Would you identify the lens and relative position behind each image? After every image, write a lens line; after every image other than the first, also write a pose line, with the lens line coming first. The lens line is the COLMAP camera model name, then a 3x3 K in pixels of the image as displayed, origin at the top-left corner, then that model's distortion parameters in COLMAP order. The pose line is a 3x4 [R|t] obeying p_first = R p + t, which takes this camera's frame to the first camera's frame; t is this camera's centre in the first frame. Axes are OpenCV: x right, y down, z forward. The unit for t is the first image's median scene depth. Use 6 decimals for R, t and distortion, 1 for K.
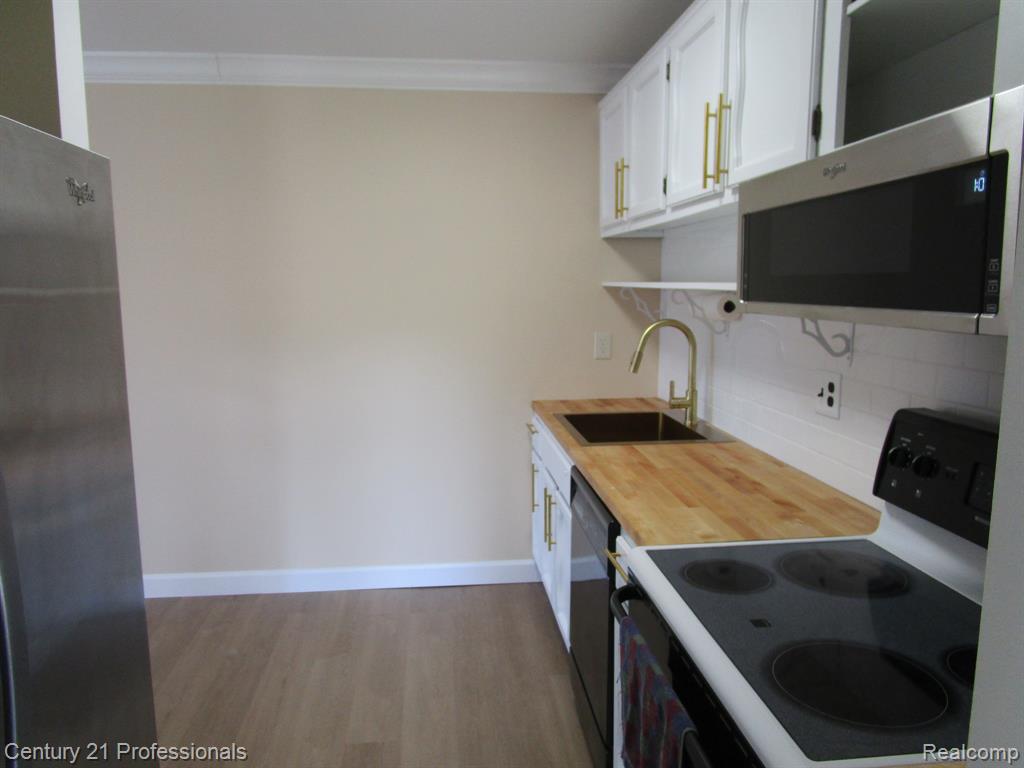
lens RADIAL K [[740.6, 0, 512.0], [0, 740.6, 384.0], [0, 0, 1]] dist [-0.012678, -0.000042]
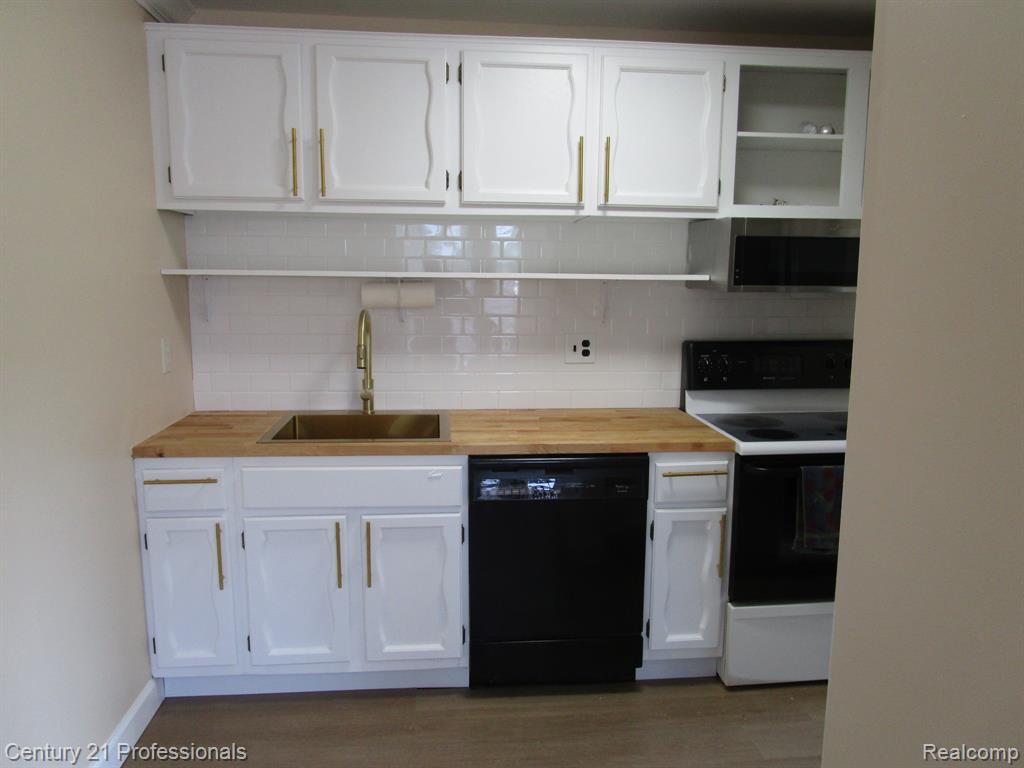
lens RADIAL K [[740.6, 0, 512.0], [0, 740.6, 384.0], [0, 0, 1]] dist [-0.012678, -0.000042]
pose [[0.012543, -0.146279, 0.989164, -1.055934], [0.129066, 0.981203, 0.143465, -0.147774], [-0.991557, 0.125868, 0.031187, 1.096005]]
